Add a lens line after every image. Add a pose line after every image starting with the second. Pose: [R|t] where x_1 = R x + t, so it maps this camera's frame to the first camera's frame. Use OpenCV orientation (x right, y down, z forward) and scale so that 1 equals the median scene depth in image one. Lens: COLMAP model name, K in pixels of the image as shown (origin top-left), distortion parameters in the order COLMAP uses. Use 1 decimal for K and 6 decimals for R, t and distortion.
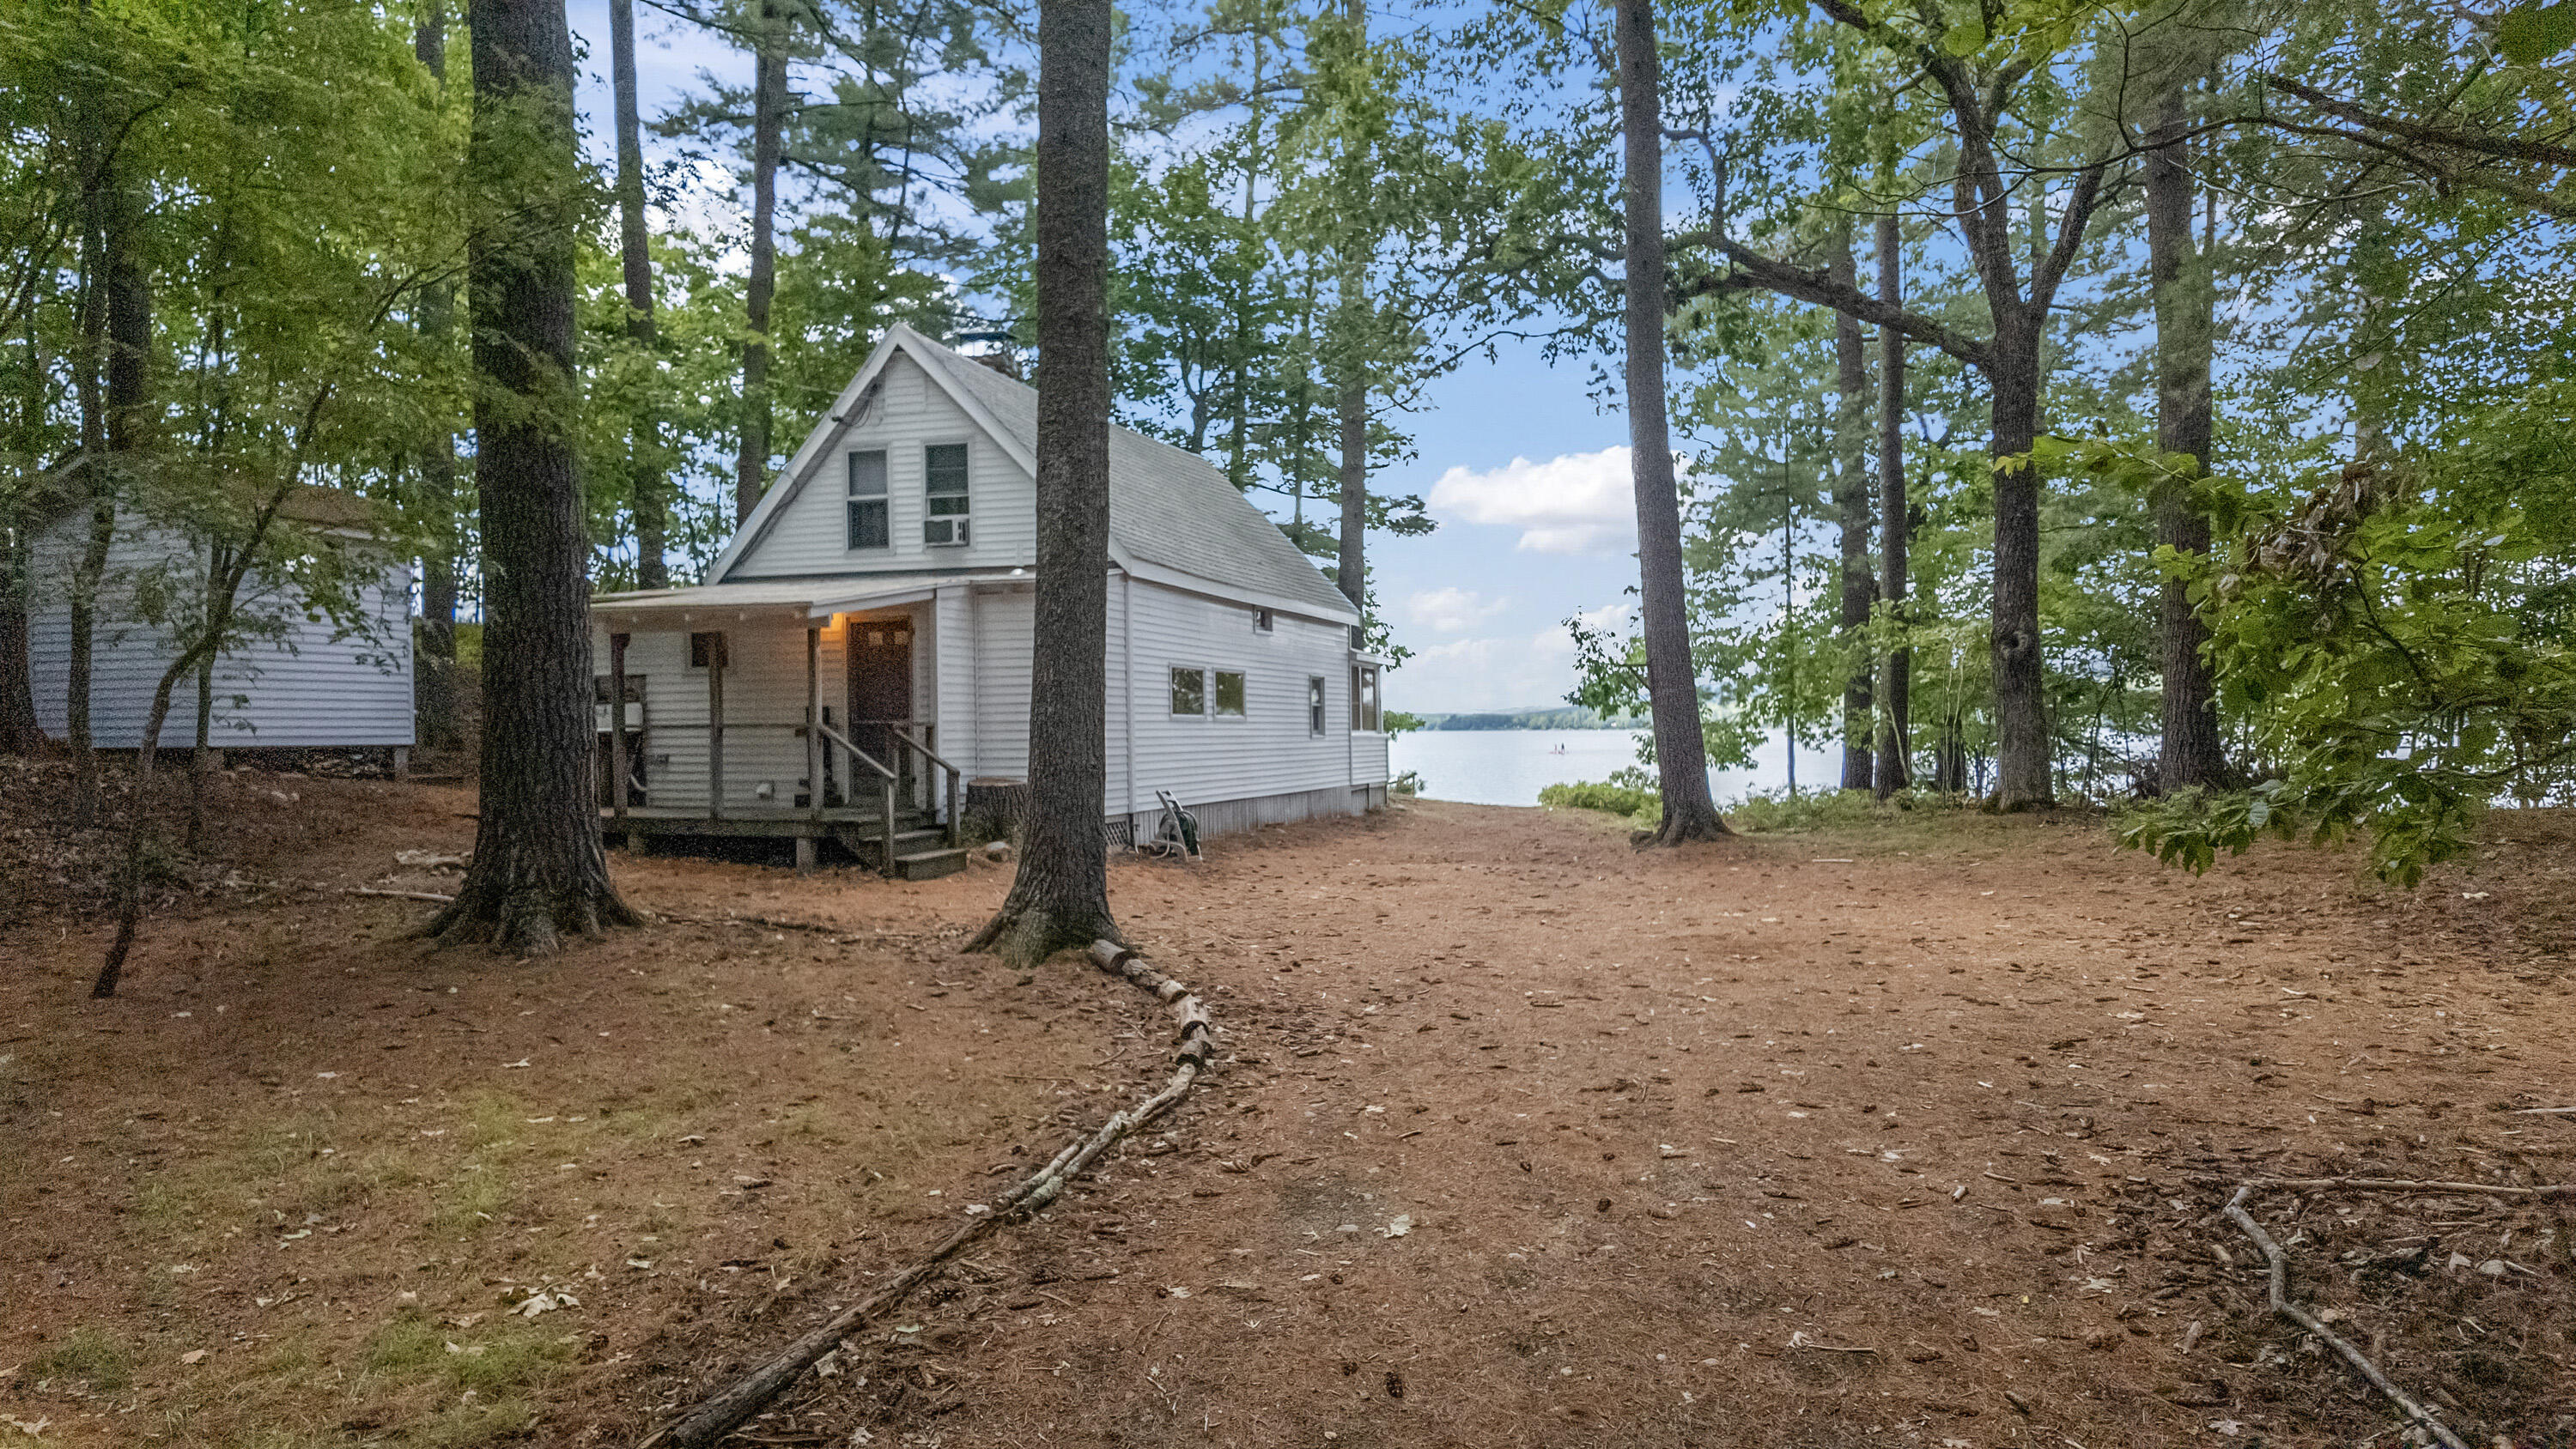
lens RADIAL K [[1571.3, 0, 1318.1], [0, 1571.3, 777.9], [0, 0, 1]] dist [0.046147, -0.000878]
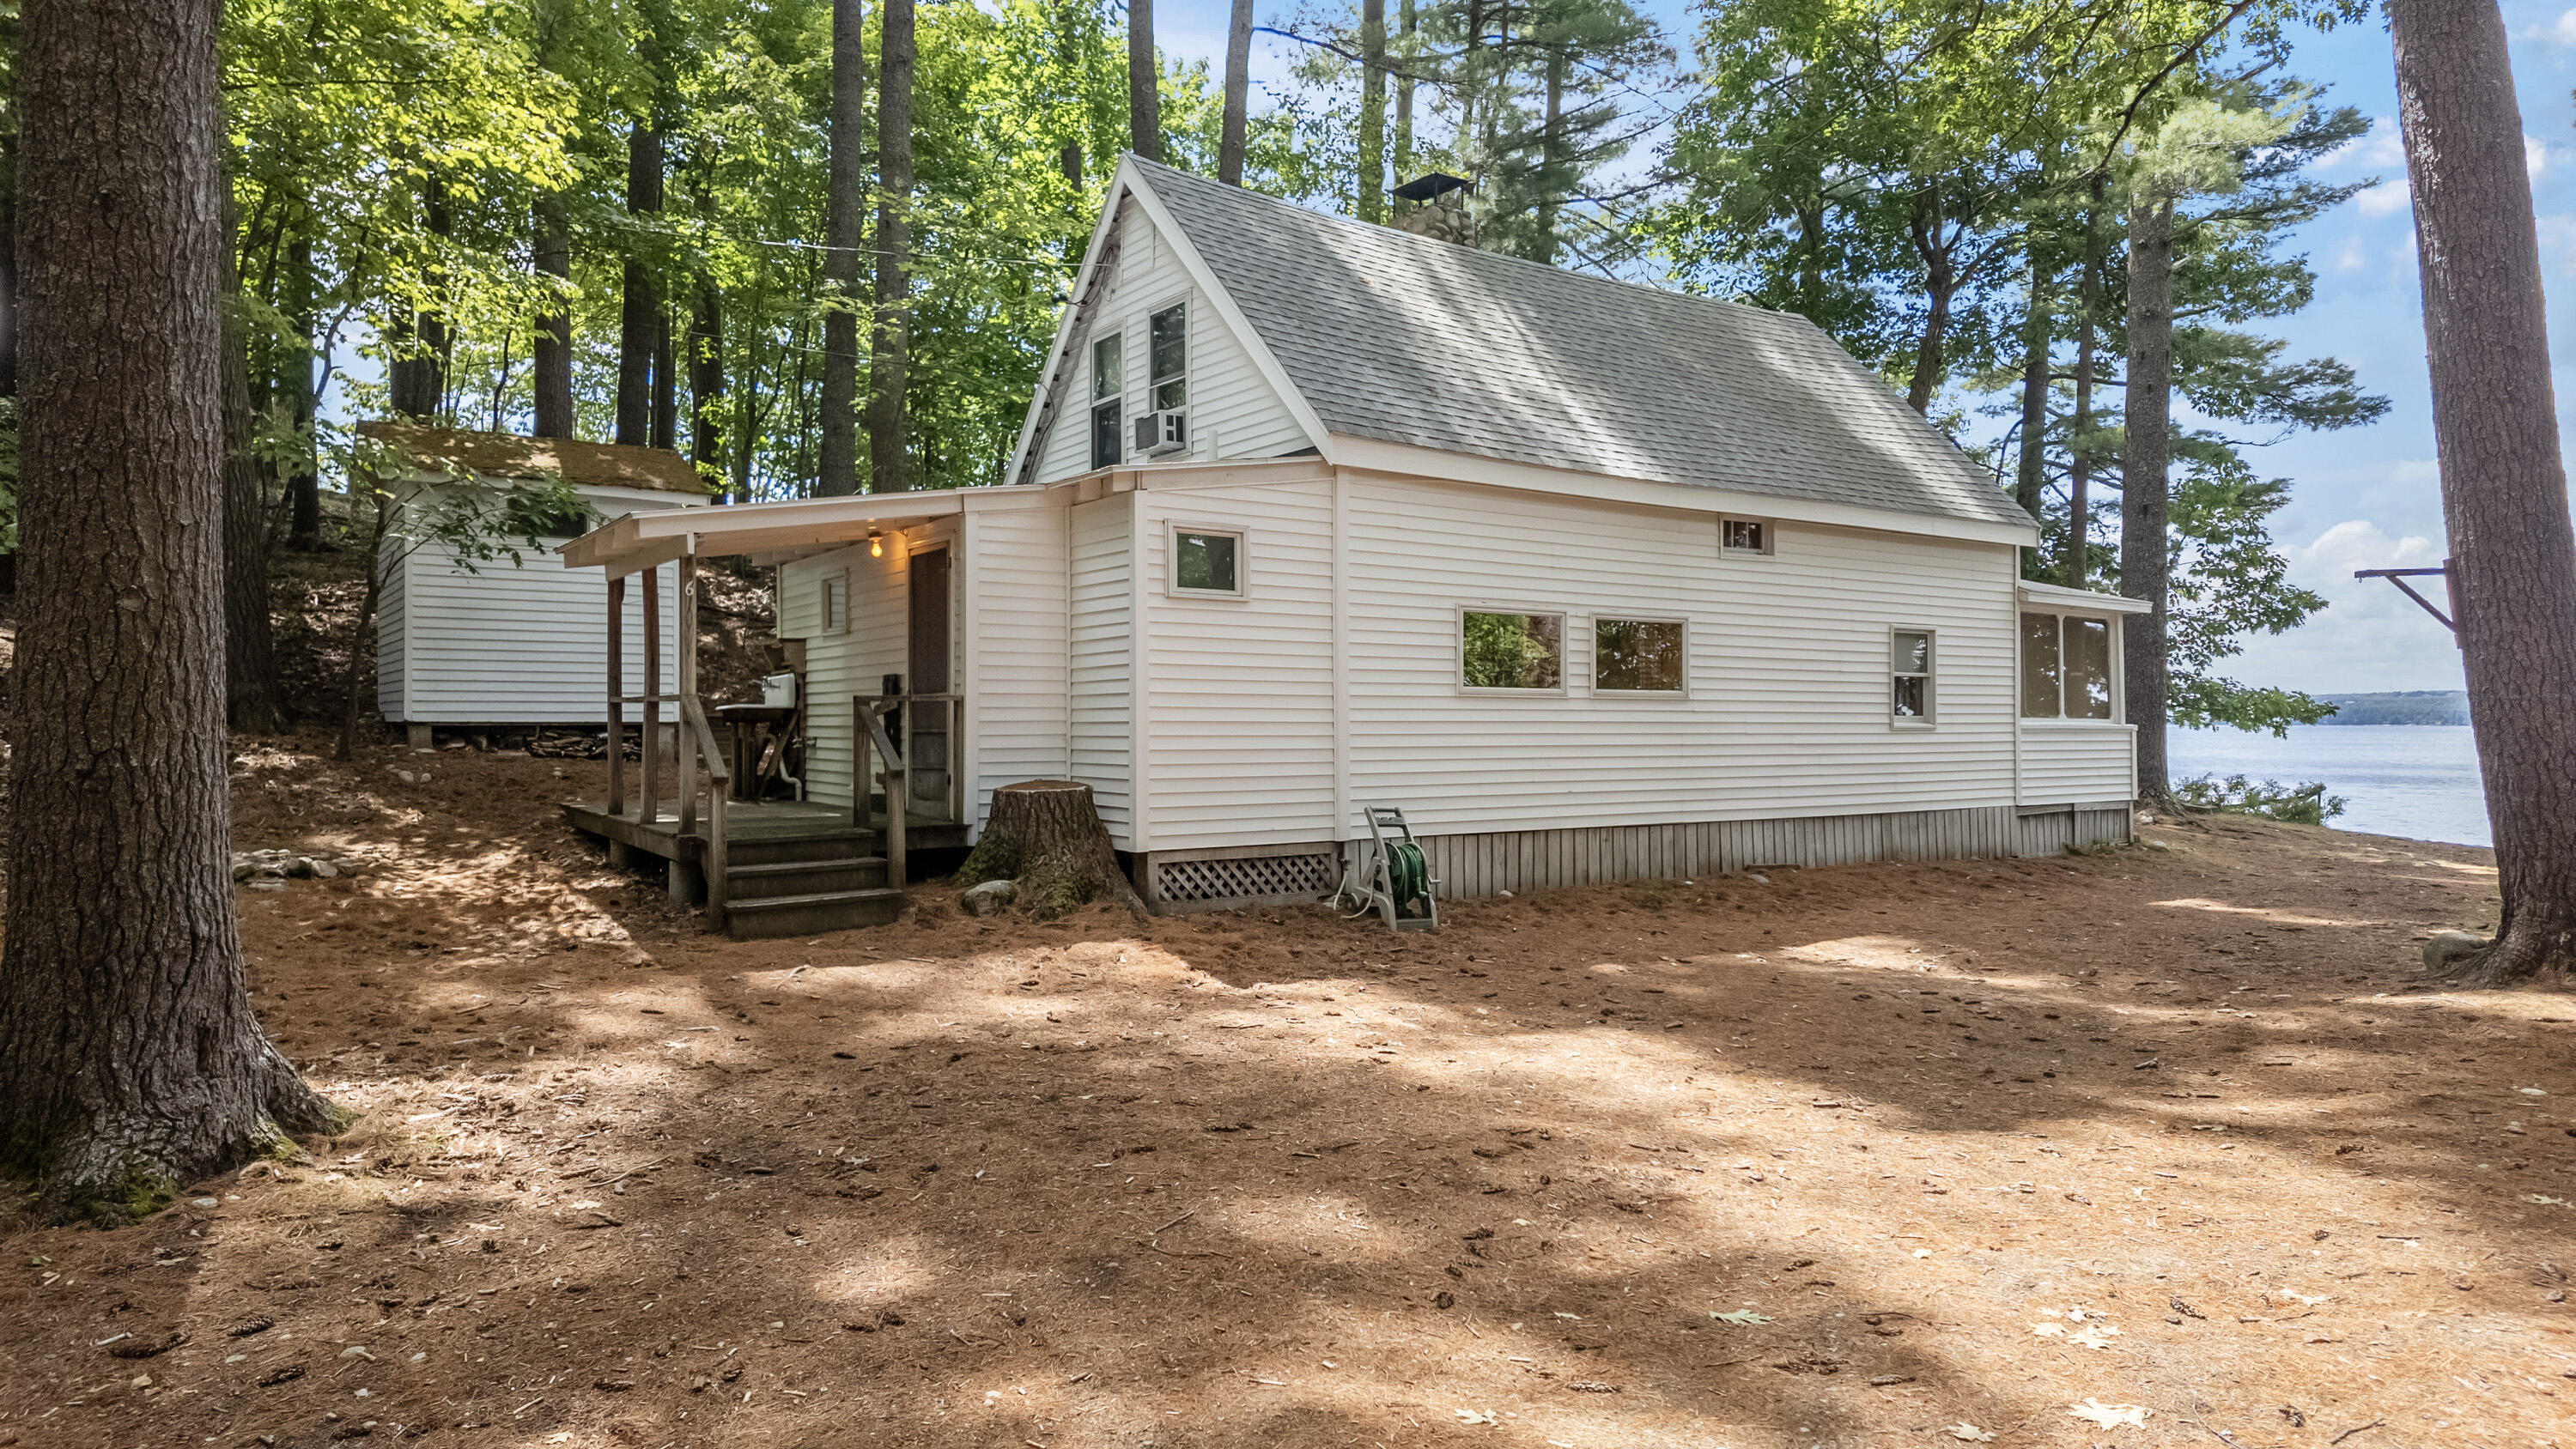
lens RADIAL K [[1546.2, 0, 1288.0], [0, 1546.2, 724.5], [0, 0, 1]] dist [0.051399, -0.001419]
pose [[0.803580, 0.011273, -0.595089, 0.245164], [-0.026919, 0.999486, -0.017417, -0.013915], [0.594587, 0.030015, 0.803471, 0.510130]]
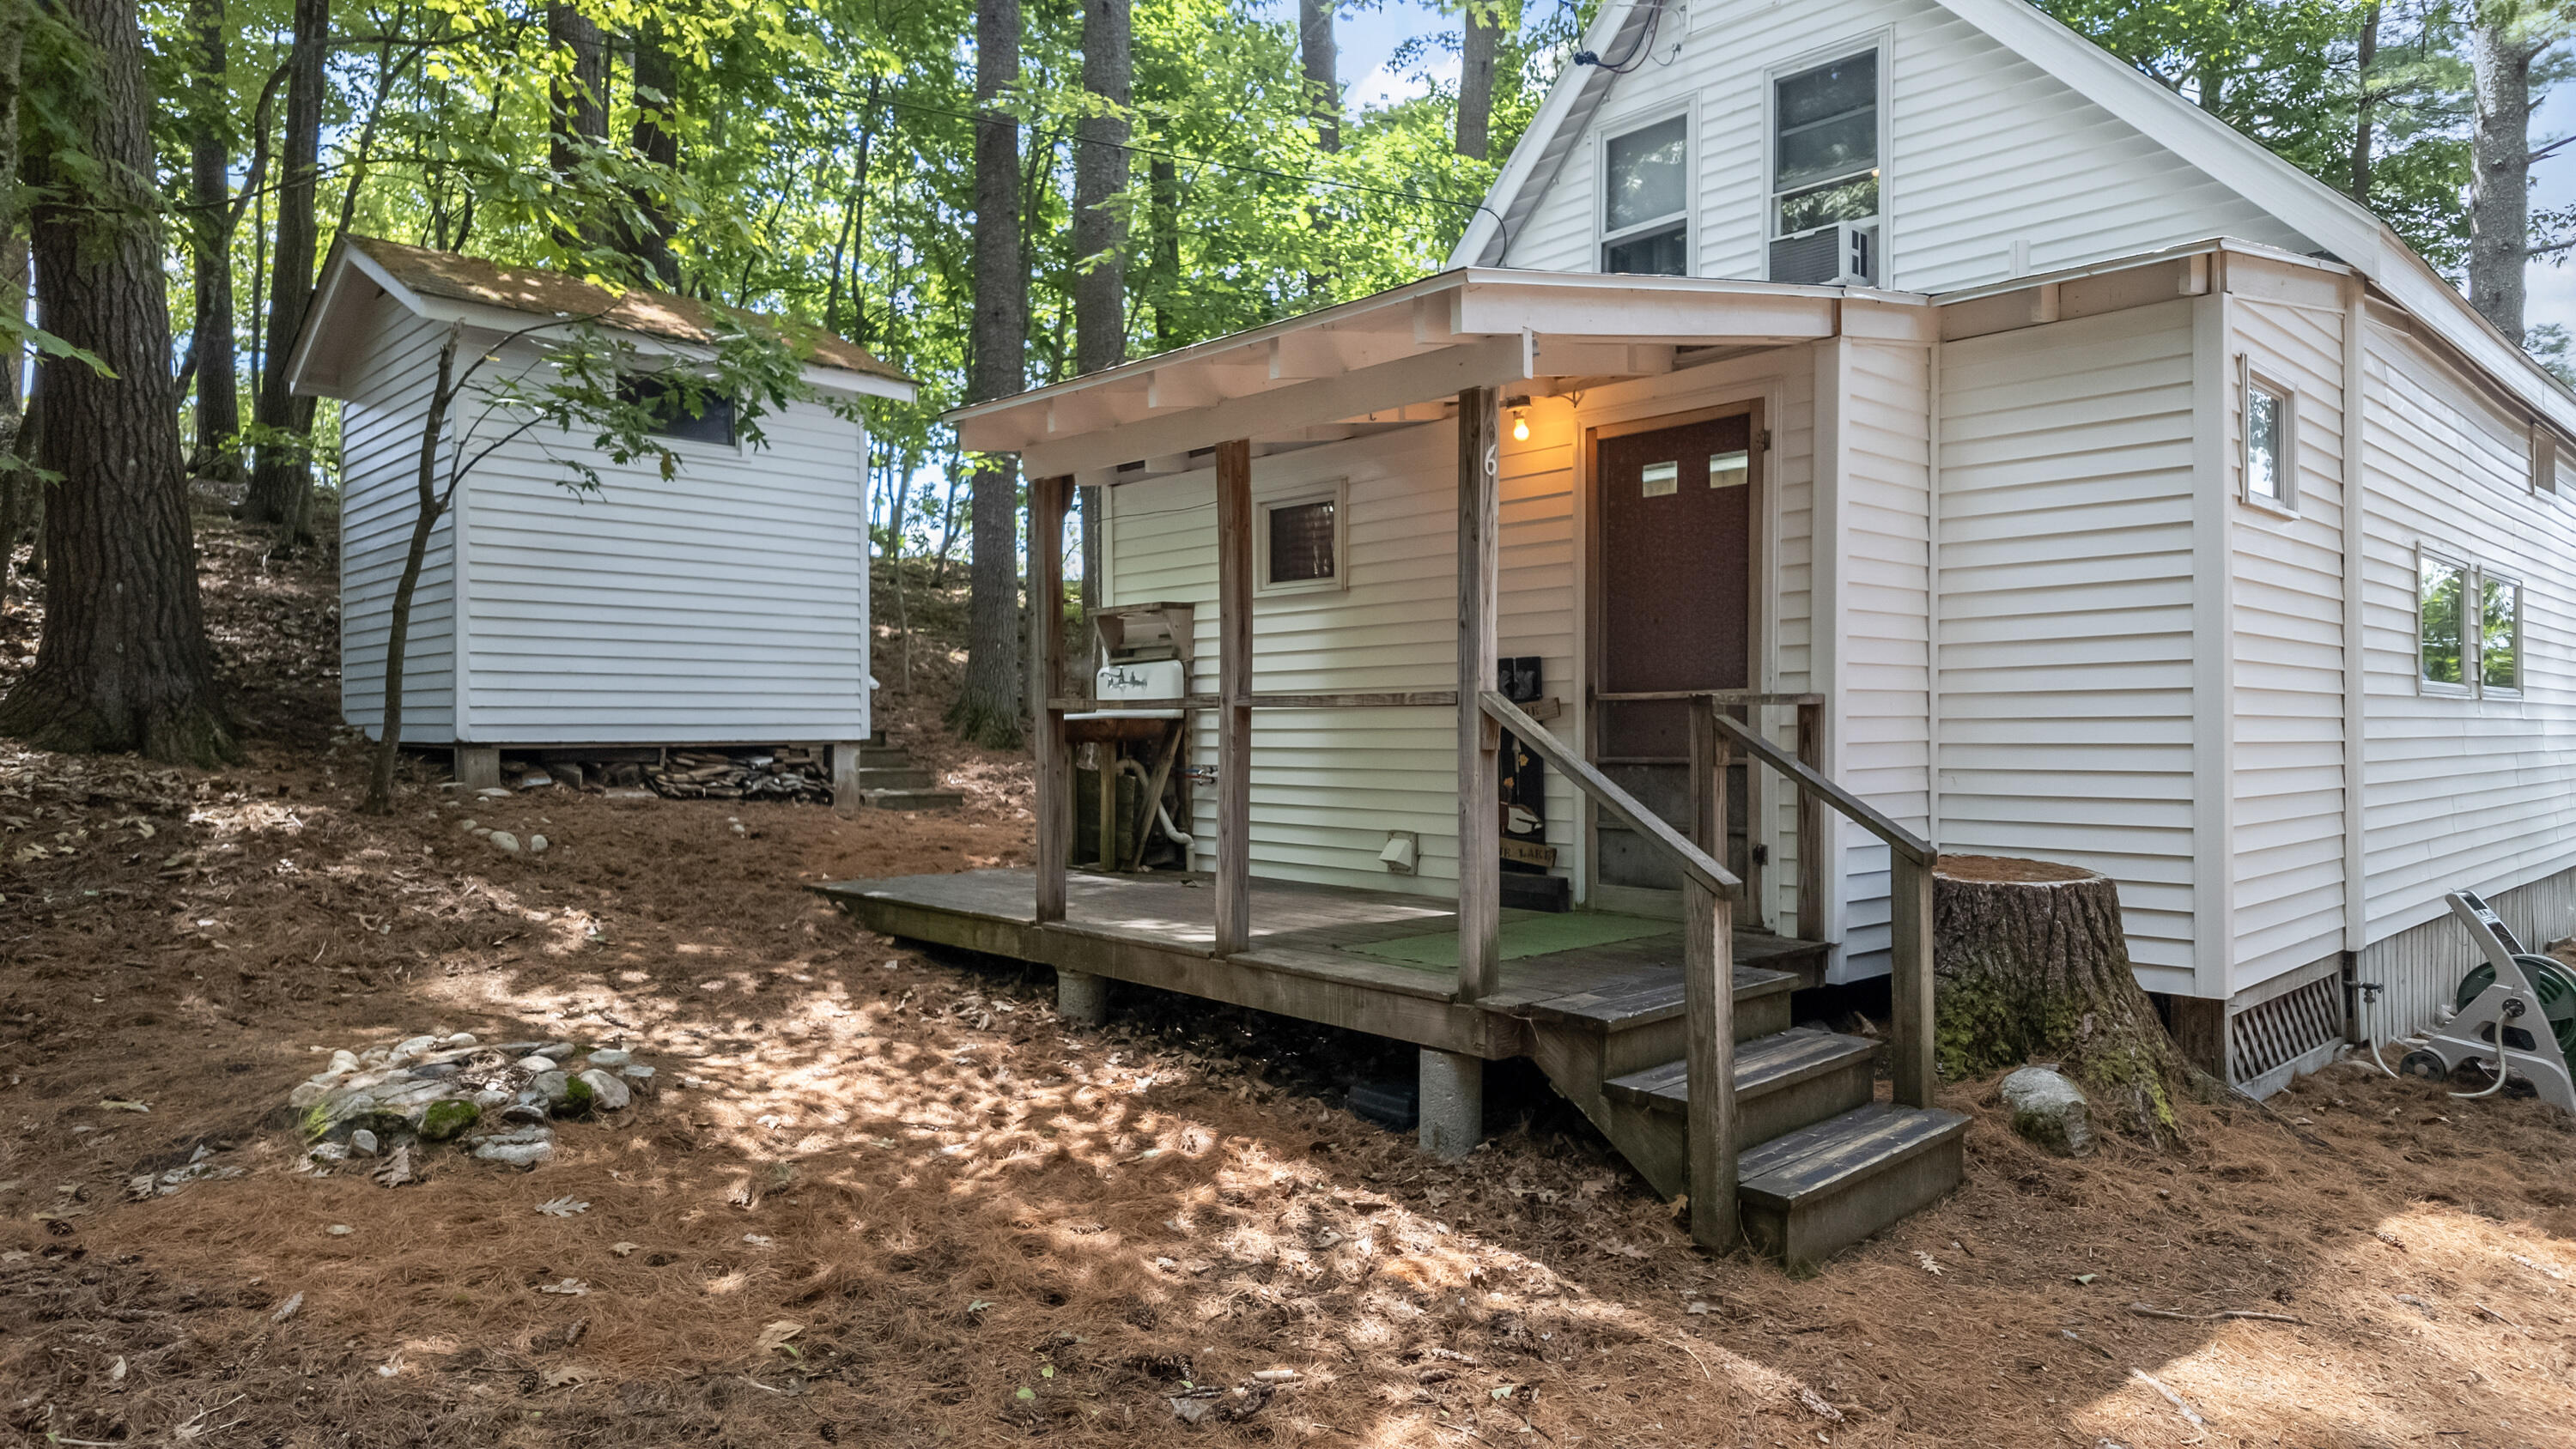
lens RADIAL K [[1546.2, 0, 1288.0], [0, 1546.2, 724.5], [0, 0, 1]] dist [0.051399, -0.001419]
pose [[0.882235, 0.006233, -0.470768, -0.173135], [-0.020722, 0.999457, -0.025600, -0.015774], [0.470353, 0.032340, 0.881886, 0.594959]]
